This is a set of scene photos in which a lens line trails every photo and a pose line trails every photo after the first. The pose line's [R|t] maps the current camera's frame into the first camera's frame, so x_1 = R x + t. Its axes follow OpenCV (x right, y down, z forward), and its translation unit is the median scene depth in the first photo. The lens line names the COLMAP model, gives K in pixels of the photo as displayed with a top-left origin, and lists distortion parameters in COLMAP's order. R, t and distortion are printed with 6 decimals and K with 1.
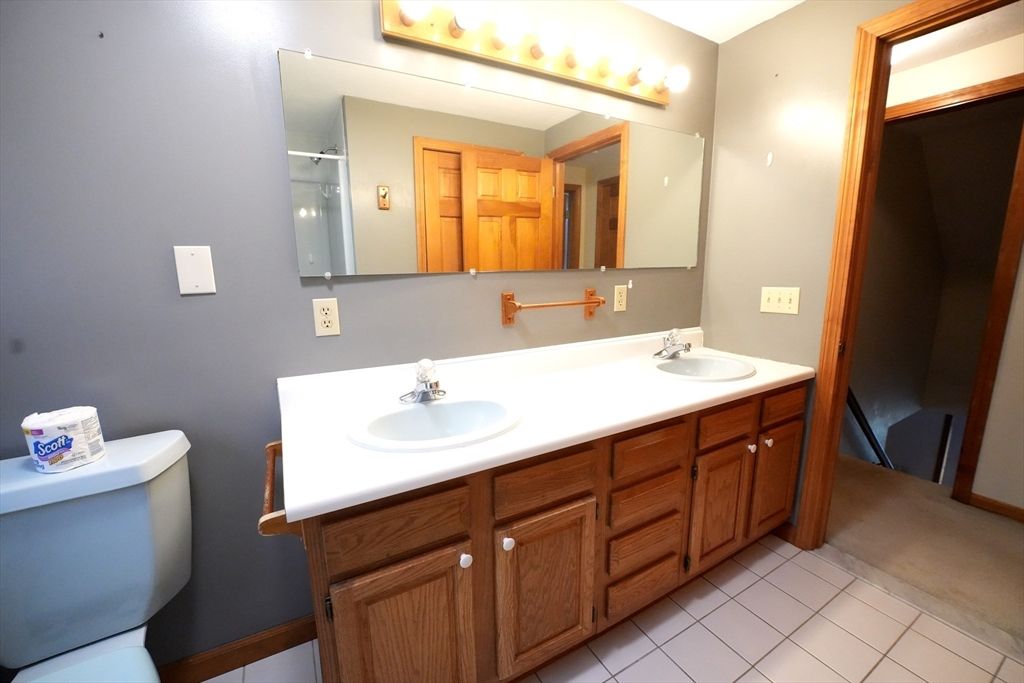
lens RADIAL K [[408.1, 0, 508.5], [0, 408.1, 340.8], [0, 0, 1]] dist [-0.025475, 0.000426]
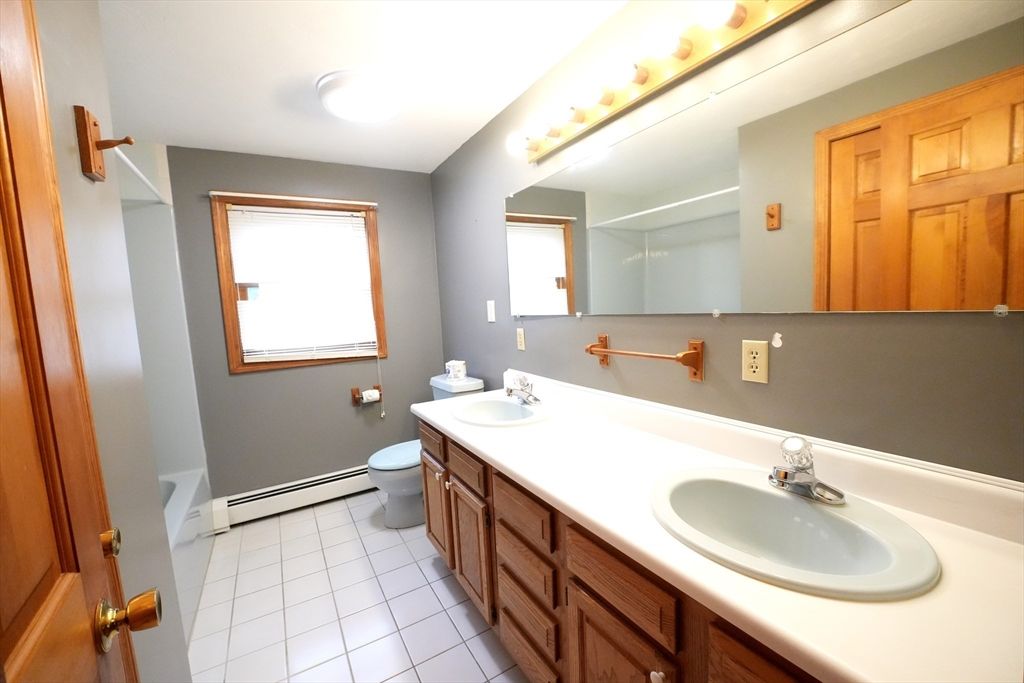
lens RADIAL K [[408.1, 0, 508.5], [0, 408.1, 340.8], [0, 0, 1]] dist [-0.025475, 0.000426]
pose [[0.022943, 0.105099, -0.994197, 0.973722], [-0.120056, 0.987552, 0.101626, -0.171707], [0.992502, 0.117027, 0.035276, 0.693409]]
